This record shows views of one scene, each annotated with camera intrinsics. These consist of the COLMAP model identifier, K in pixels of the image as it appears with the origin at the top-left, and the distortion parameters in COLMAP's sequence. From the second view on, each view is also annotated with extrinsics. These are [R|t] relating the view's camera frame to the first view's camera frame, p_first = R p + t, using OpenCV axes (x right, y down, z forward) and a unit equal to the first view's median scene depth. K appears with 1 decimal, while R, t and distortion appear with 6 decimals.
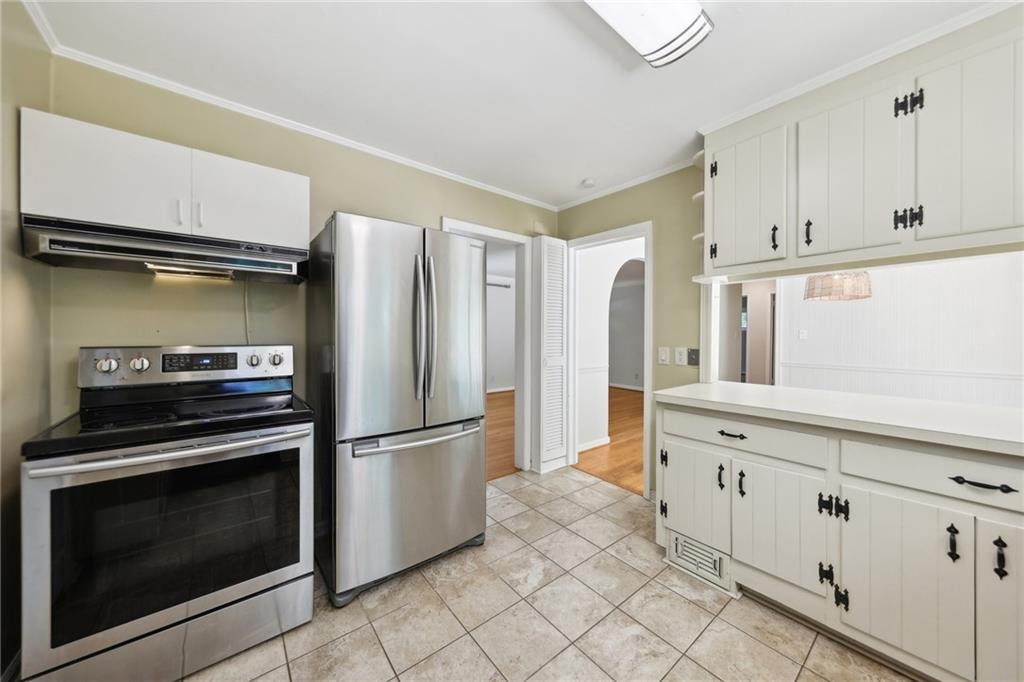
lens RADIAL K [[357.8, 0, 511.0], [0, 357.8, 335.5], [0, 0, 1]] dist [-0.000421, -0.000064]
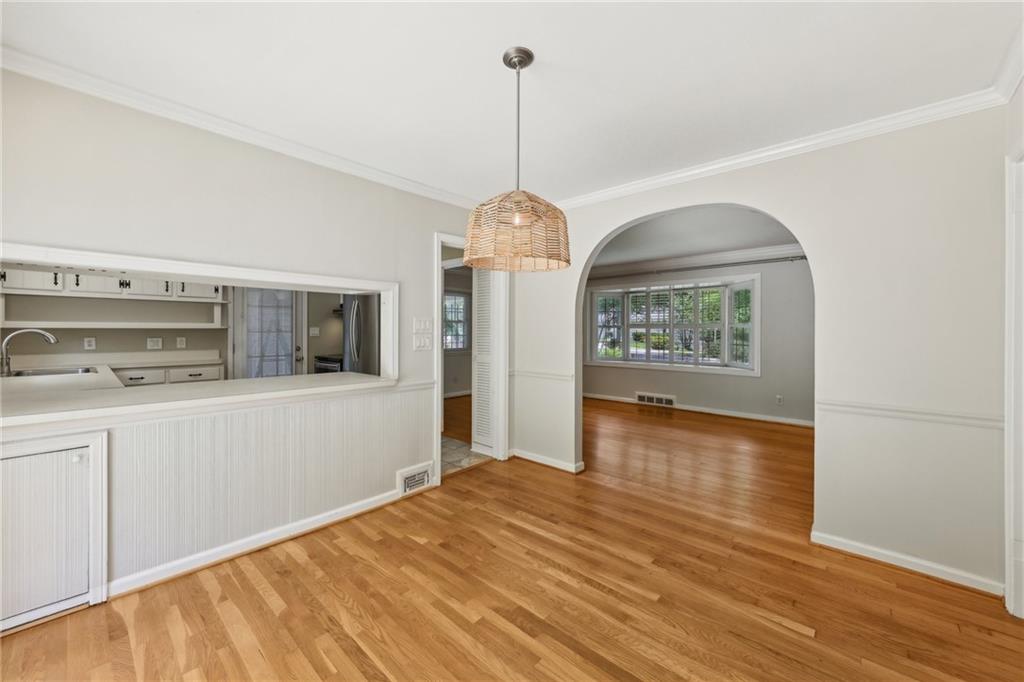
lens RADIAL K [[398.6, 0, 508.1], [0, 398.6, 330.9], [0, 0, 1]] dist [0.000808, -0.000016]
pose [[0.154703, 0.001095, -0.987960, 2.634814], [-0.007861, 0.999969, -0.000123, -0.034863], [0.987930, 0.007785, 0.154707, 1.660076]]
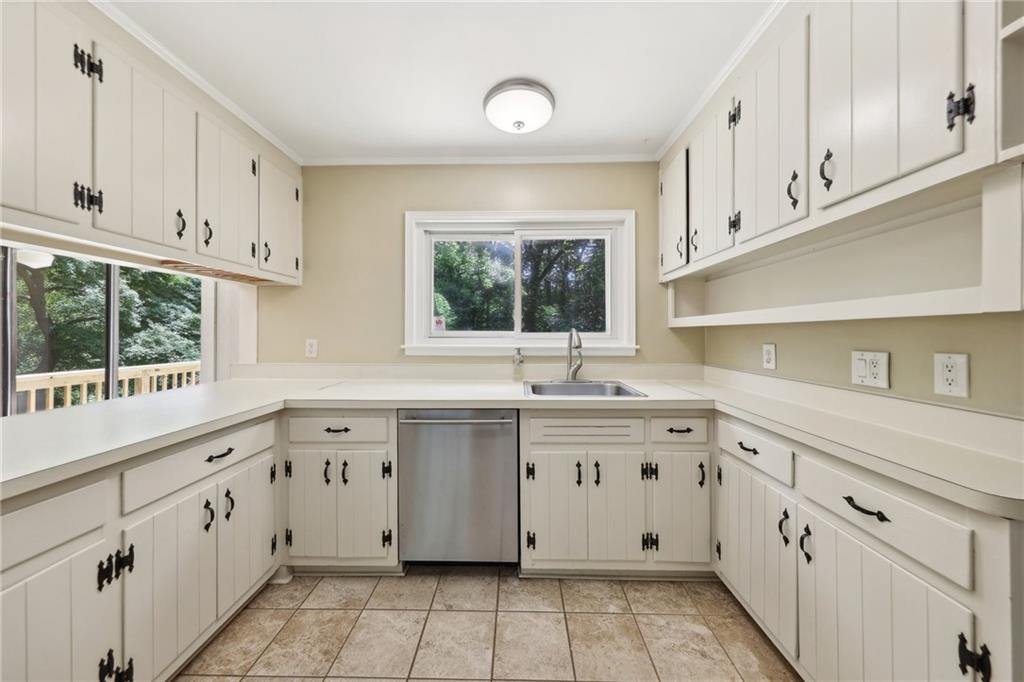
lens RADIAL K [[340.4, 0, 508.8], [0, 340.4, 332.1], [0, 0, 1]] dist [0.000995, -0.000054]
pose [[-0.766172, 0.000182, 0.642636, -0.153935], [0.000051, 1.000000, -0.000223, -0.012277], [-0.642636, -0.000138, -0.766172, 0.832661]]
